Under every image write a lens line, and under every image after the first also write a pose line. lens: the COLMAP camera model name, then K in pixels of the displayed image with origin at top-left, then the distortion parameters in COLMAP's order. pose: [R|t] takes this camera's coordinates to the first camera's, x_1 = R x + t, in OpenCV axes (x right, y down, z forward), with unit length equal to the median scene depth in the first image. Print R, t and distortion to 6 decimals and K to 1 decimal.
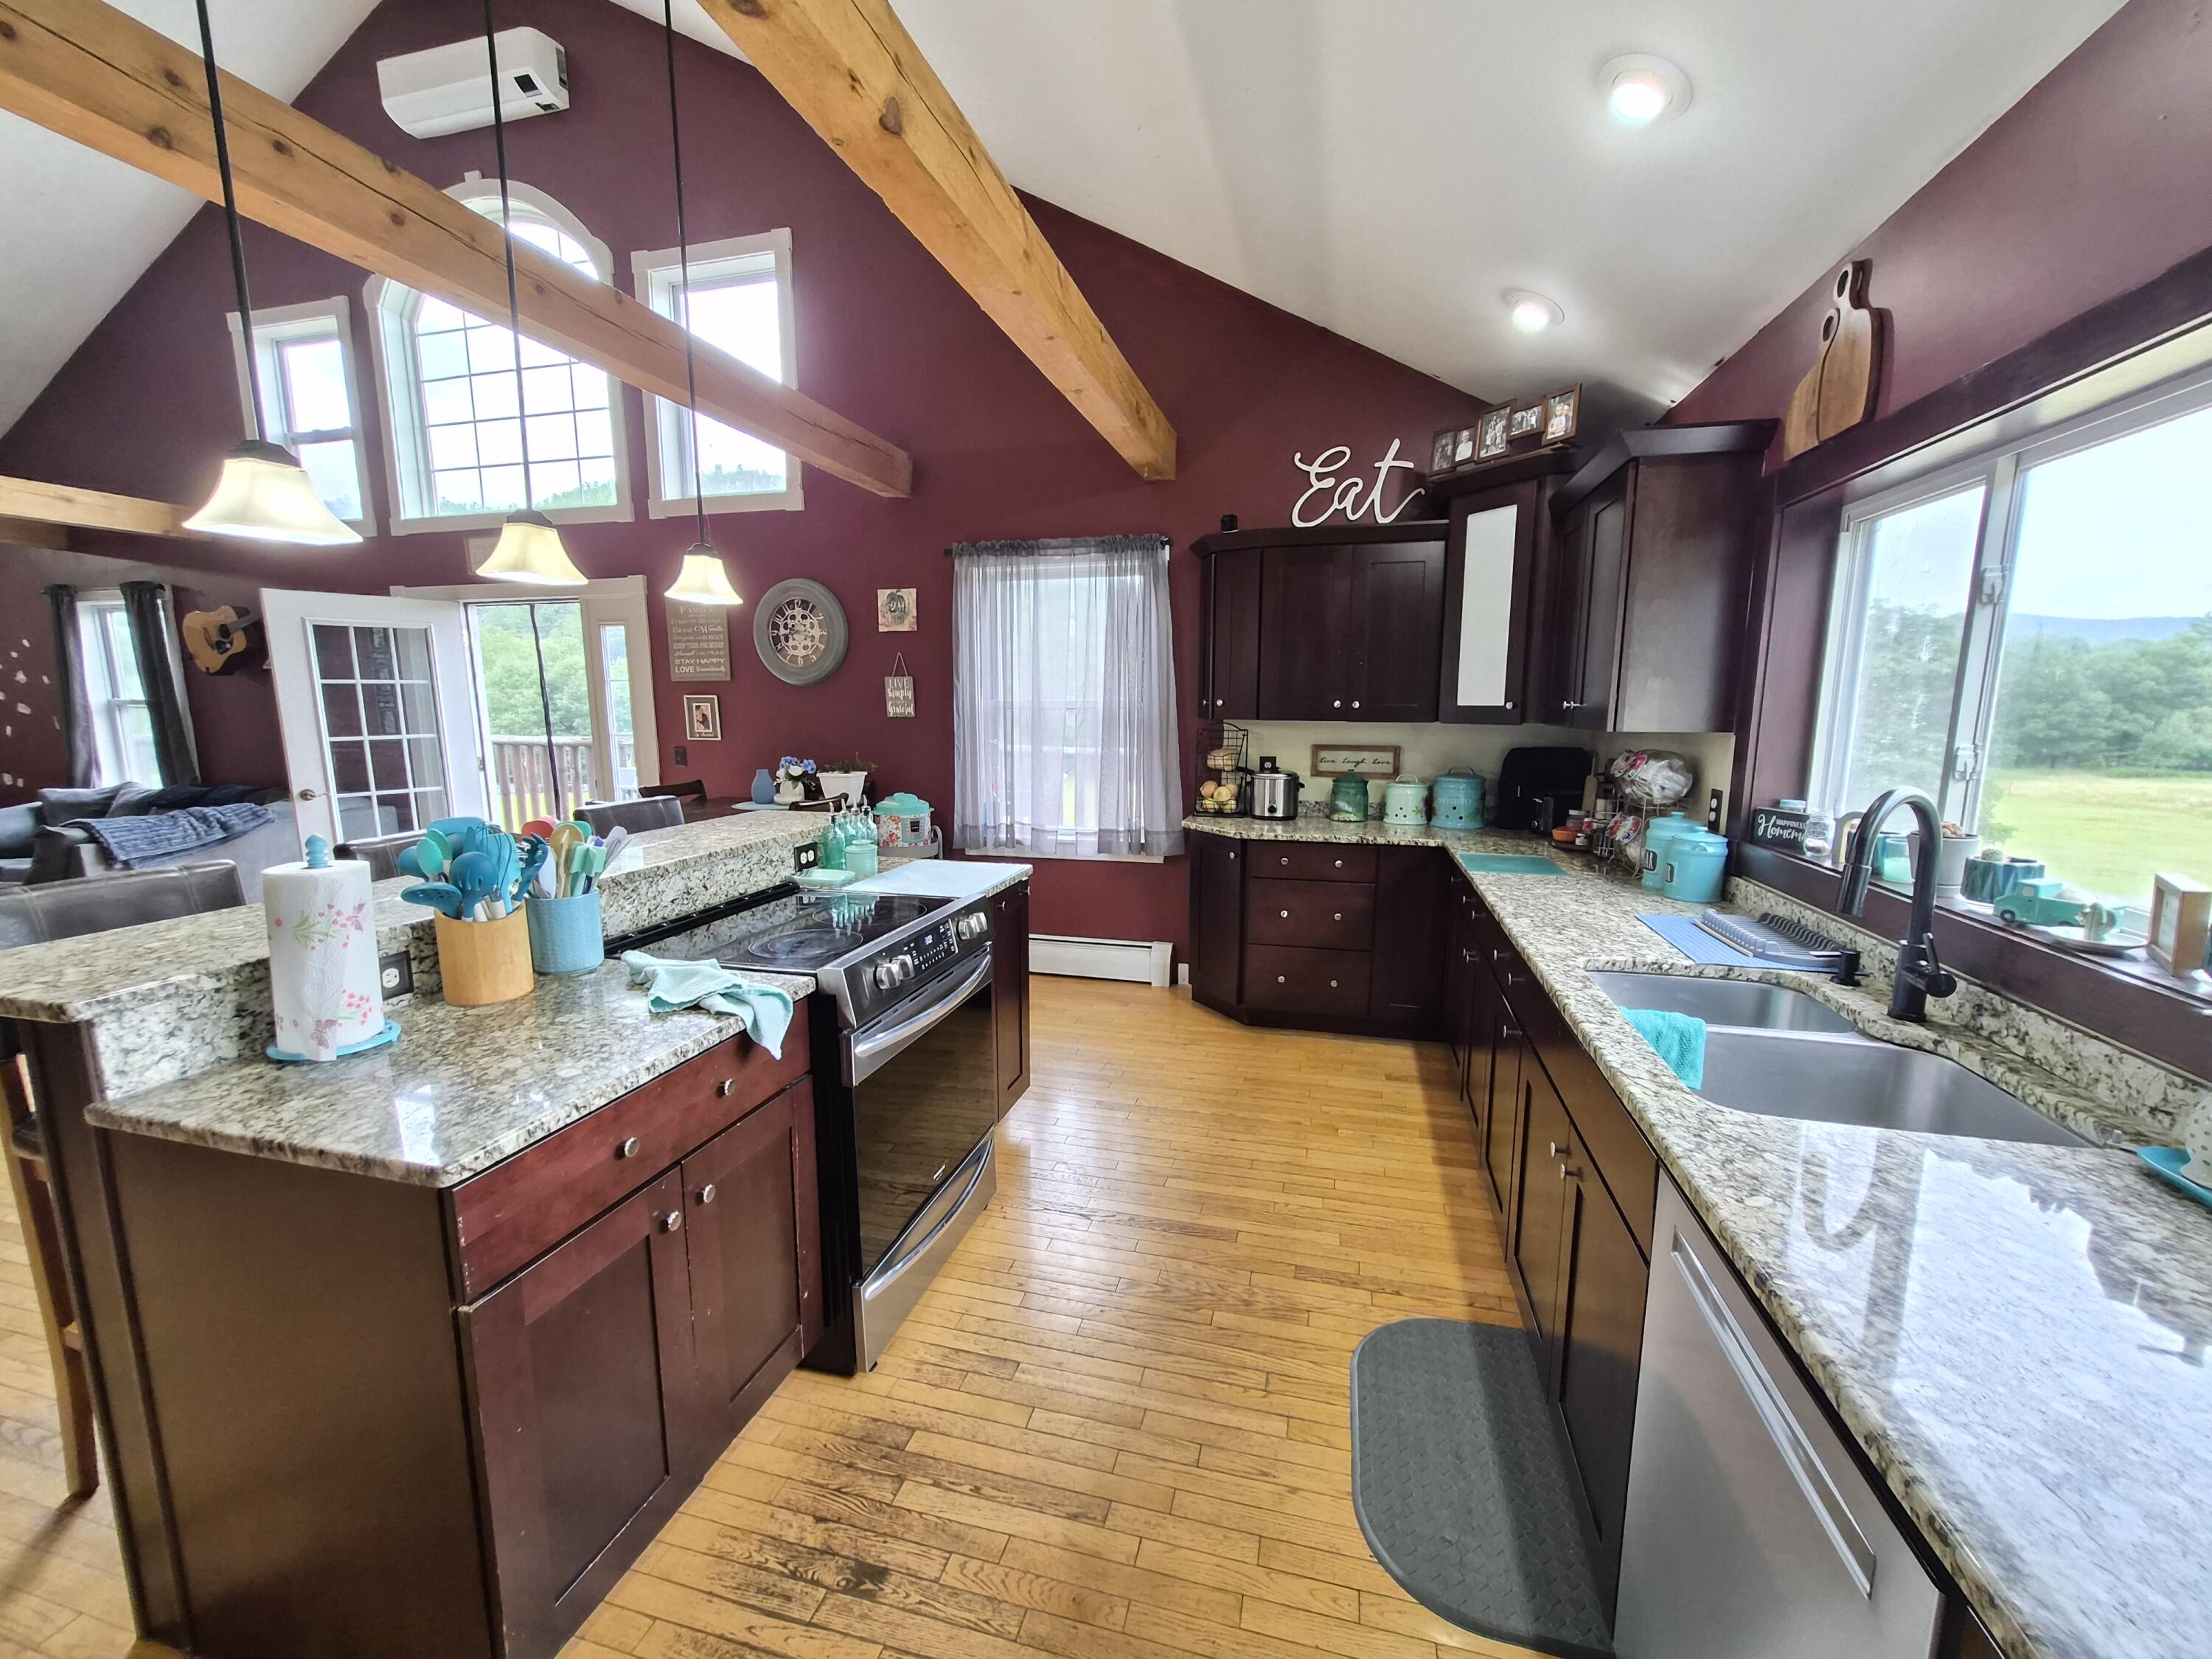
lens RADIAL K [[893.5, 0, 1106.0], [0, 893.5, 829.5], [0, 0, 1]] dist [0.002360, 0.000092]
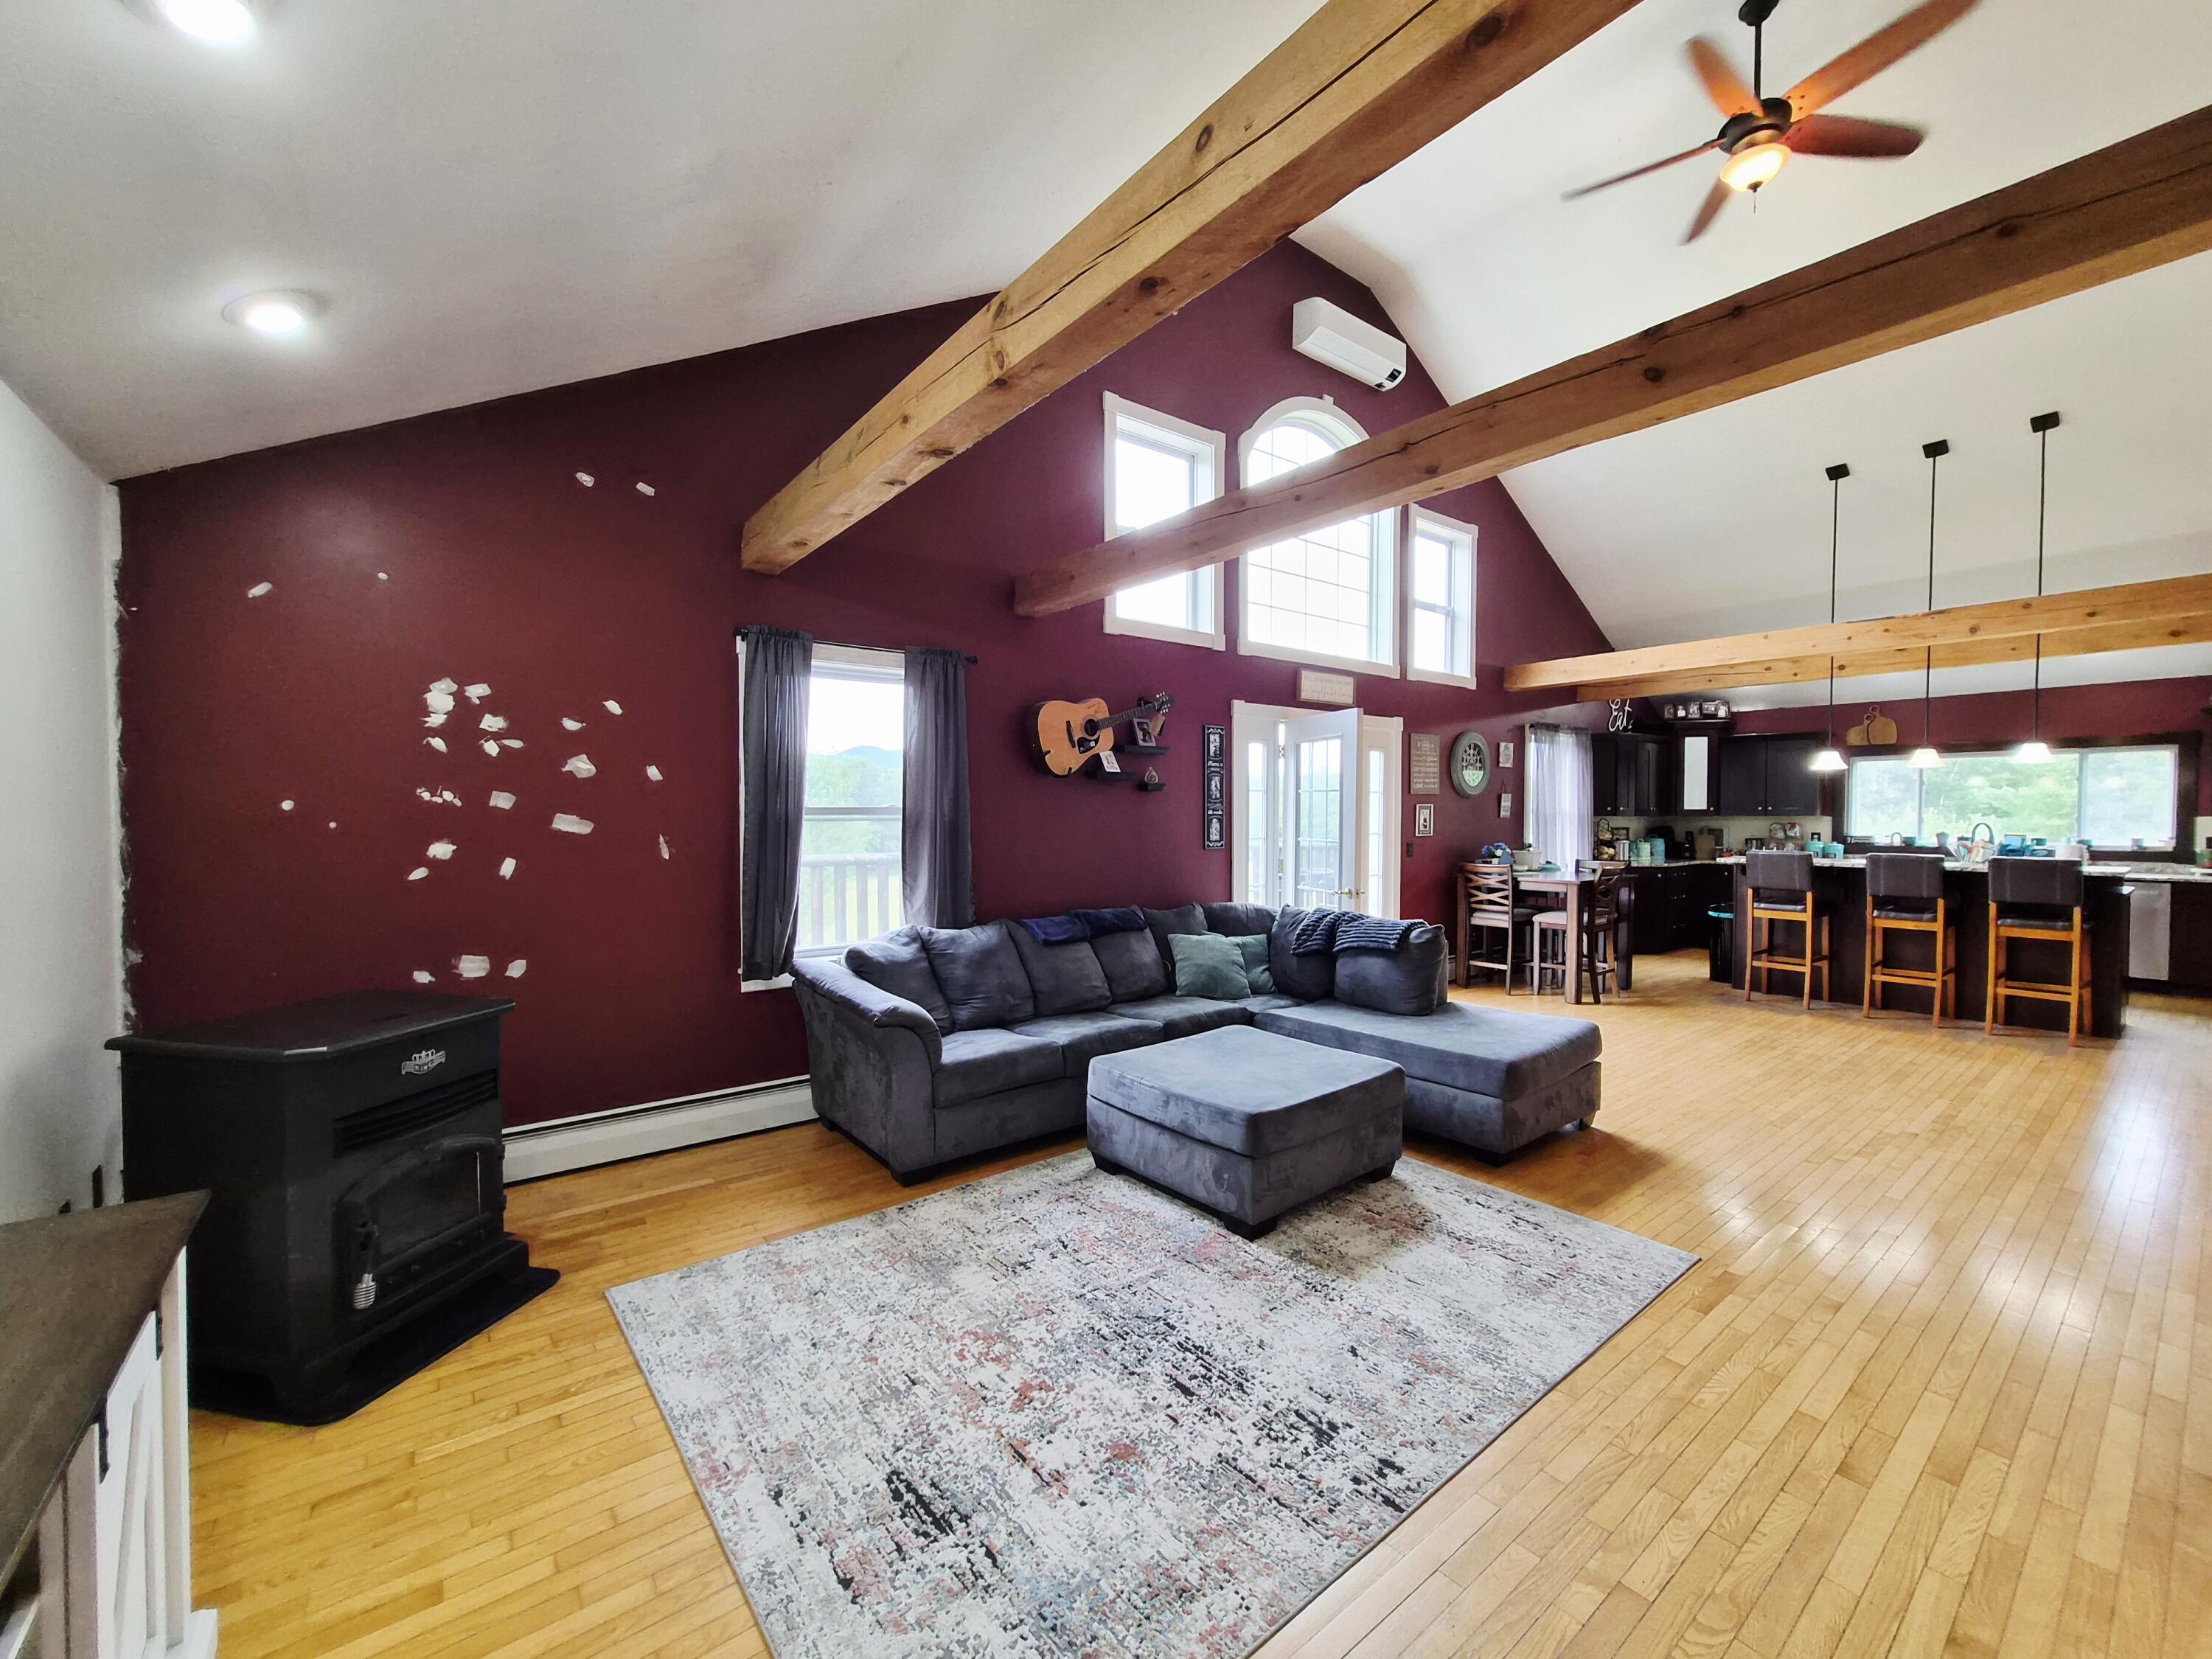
lens RADIAL K [[893.5, 0, 1106.0], [0, 893.5, 829.5], [0, 0, 1]] dist [0.002360, 0.000092]
pose [[0.600096, -0.017936, 0.799727, -1.890726], [0.120227, 0.990415, -0.068003, -0.074665], [-0.790841, 0.136957, 0.596501, 0.562949]]
